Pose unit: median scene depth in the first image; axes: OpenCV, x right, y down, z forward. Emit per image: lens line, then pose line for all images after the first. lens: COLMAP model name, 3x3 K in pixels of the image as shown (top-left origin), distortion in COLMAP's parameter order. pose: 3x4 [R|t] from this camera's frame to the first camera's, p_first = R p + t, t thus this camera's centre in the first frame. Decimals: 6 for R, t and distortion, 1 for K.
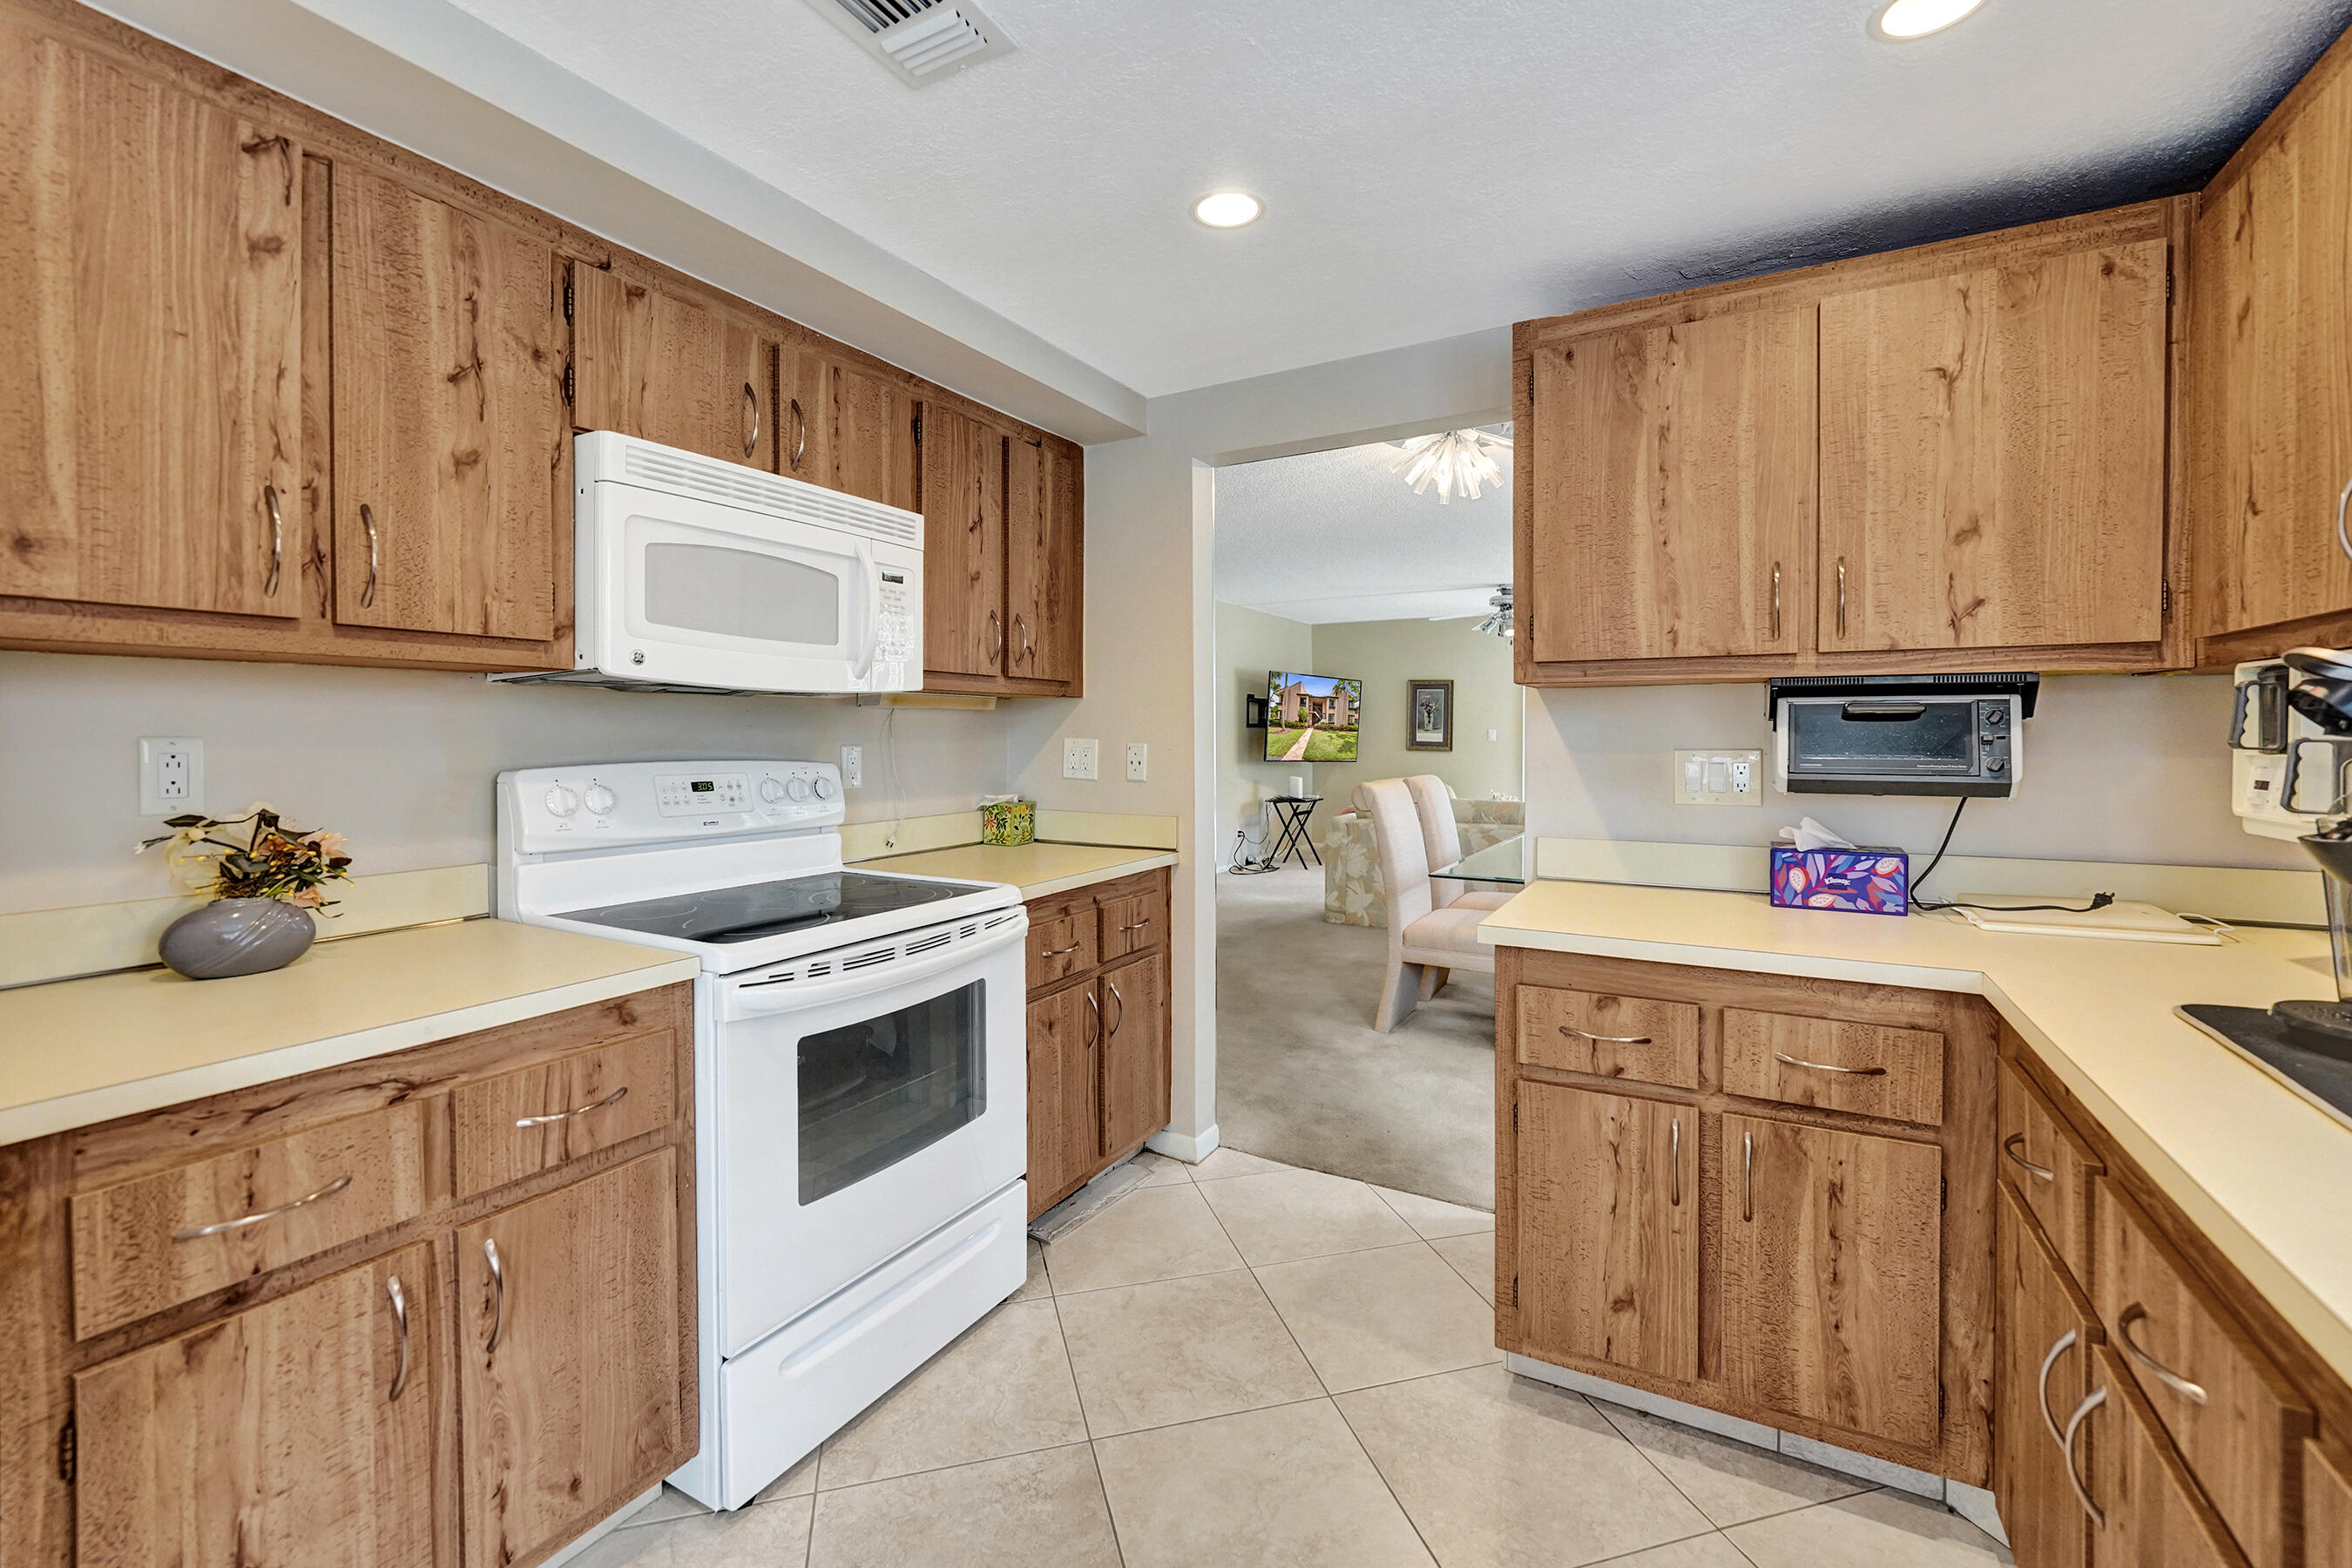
lens RADIAL K [[976.5, 0, 1181.3], [0, 976.5, 751.4], [0, 0, 1]] dist [-0.013863, 0.000391]
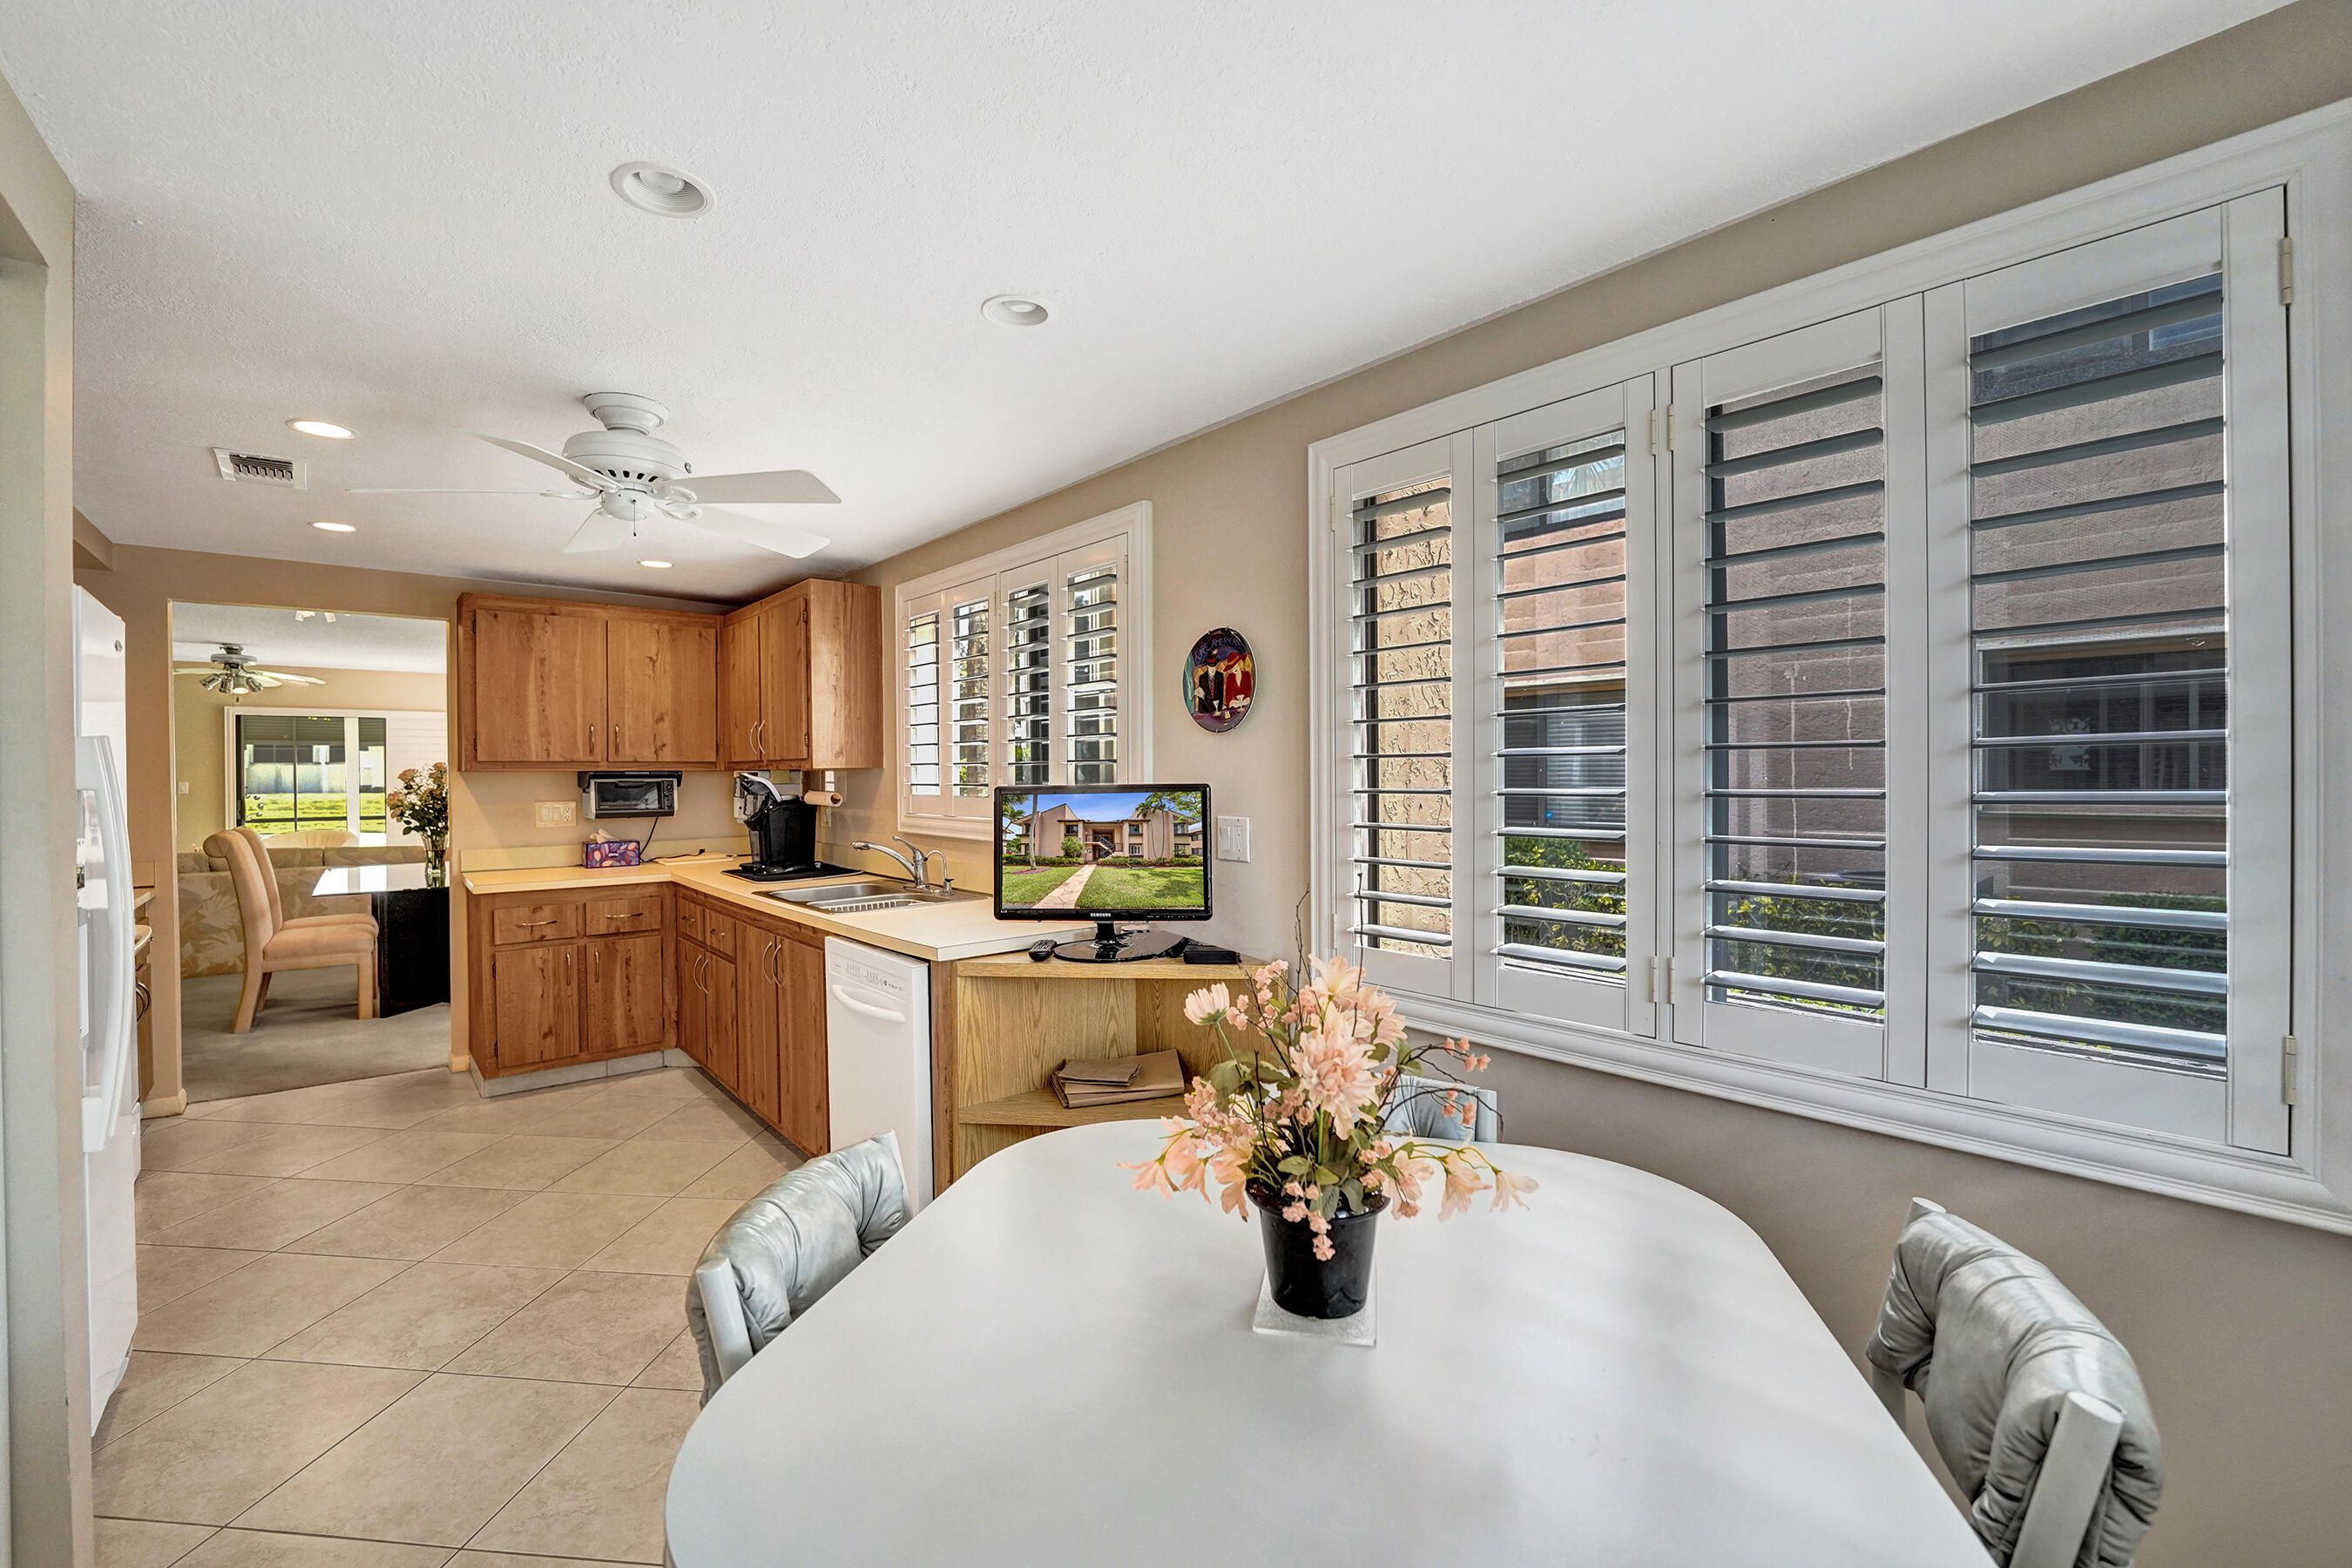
lens RADIAL K [[976.5, 0, 1152.3], [0, 976.5, 780.5], [0, 0, 1]] dist [-0.013863, 0.000391]
pose [[0.350912, -0.006244, 0.936388, -1.141454], [0.018632, 0.999826, -0.000315, -0.025498], [-0.936223, 0.017557, 0.350968, -1.133229]]
